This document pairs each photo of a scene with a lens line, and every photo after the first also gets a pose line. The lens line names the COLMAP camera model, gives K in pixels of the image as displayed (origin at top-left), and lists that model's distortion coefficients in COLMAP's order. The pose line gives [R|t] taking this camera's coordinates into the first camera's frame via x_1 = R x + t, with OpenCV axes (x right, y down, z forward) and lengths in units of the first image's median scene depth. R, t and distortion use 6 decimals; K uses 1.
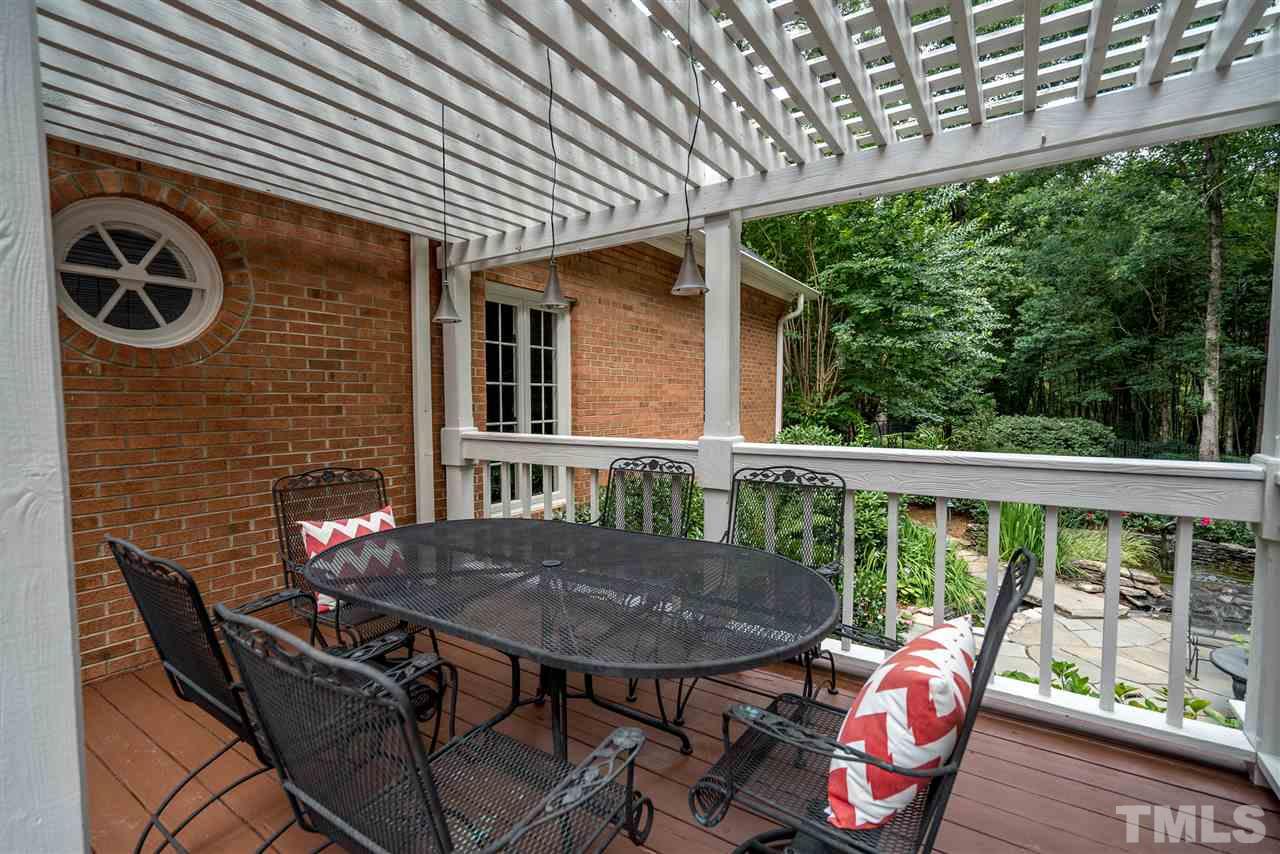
lens RADIAL K [[576.3, 0, 640.0], [0, 576.3, 427.0], [0, 0, 1]] dist [-0.002166, 0.001166]
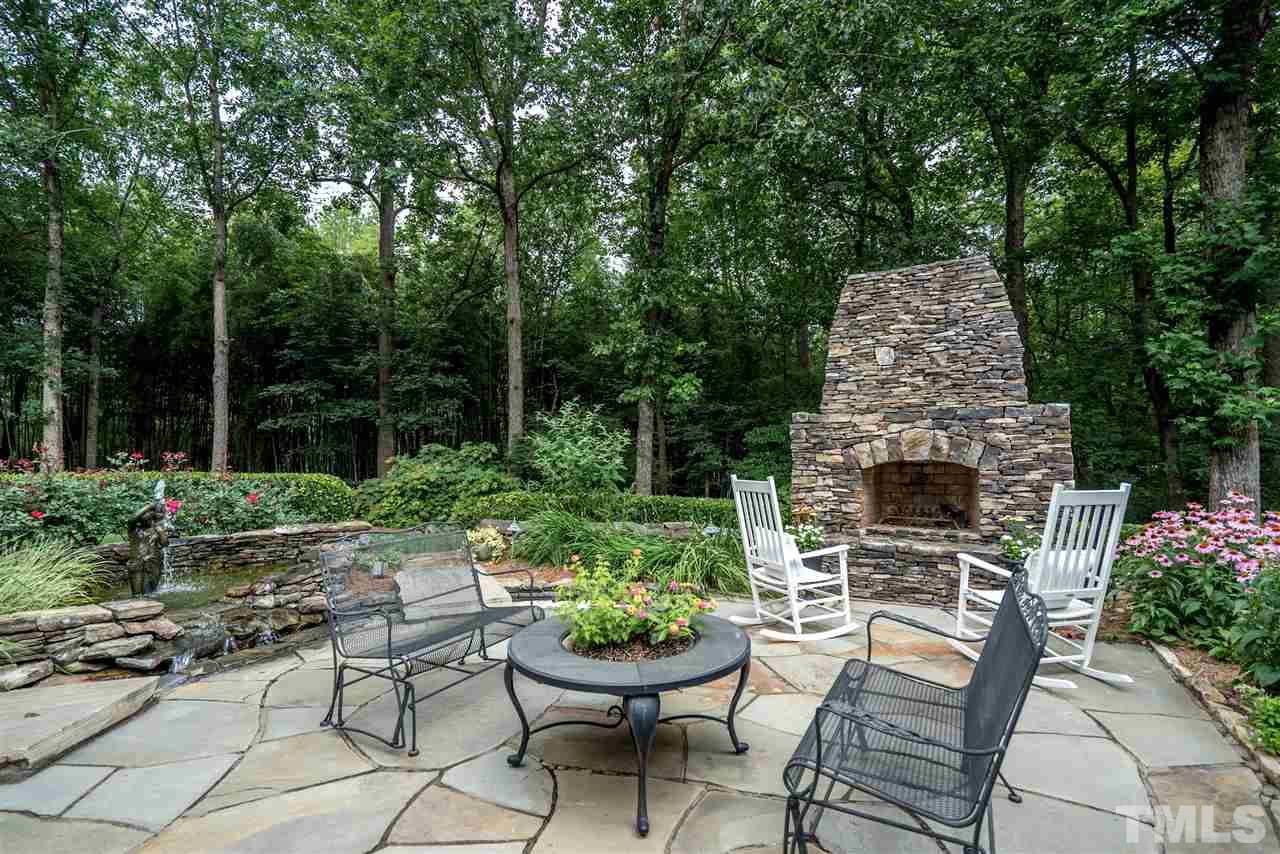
lens RADIAL K [[576.3, 0, 640.0], [0, 576.3, 427.0], [0, 0, 1]] dist [-0.002166, 0.001166]
pose [[-0.062774, 0.039276, 0.997255, 0.357864], [0.060193, 0.997555, -0.035499, 0.152032], [-0.996211, 0.057799, -0.064984, 0.609801]]
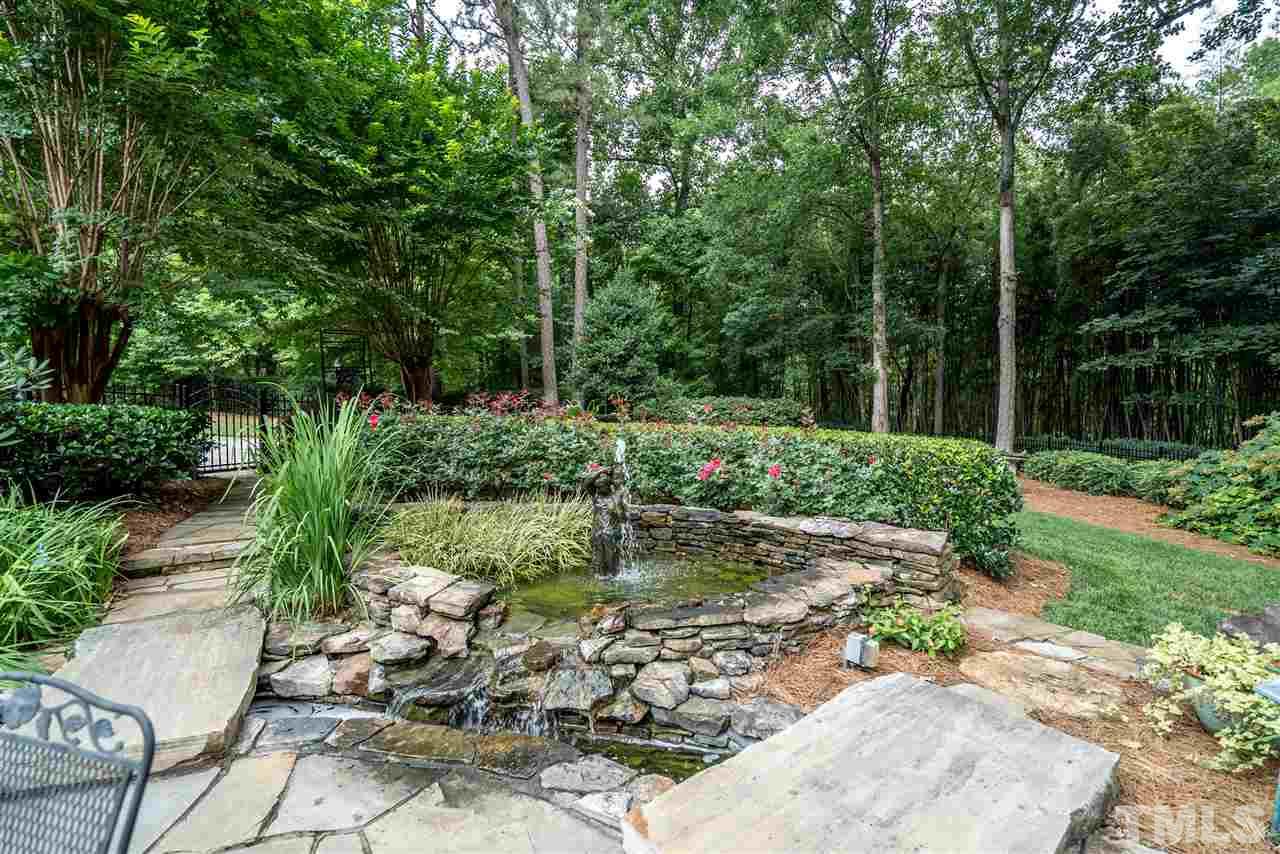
lens RADIAL K [[576.3, 0, 640.0], [0, 576.3, 427.0], [0, 0, 1]] dist [-0.002166, 0.001166]
pose [[0.961488, -0.016155, 0.274372, 0.962767], [0.023051, 0.999494, -0.021930, 0.153535], [-0.273879, 0.027410, 0.961373, 0.583064]]
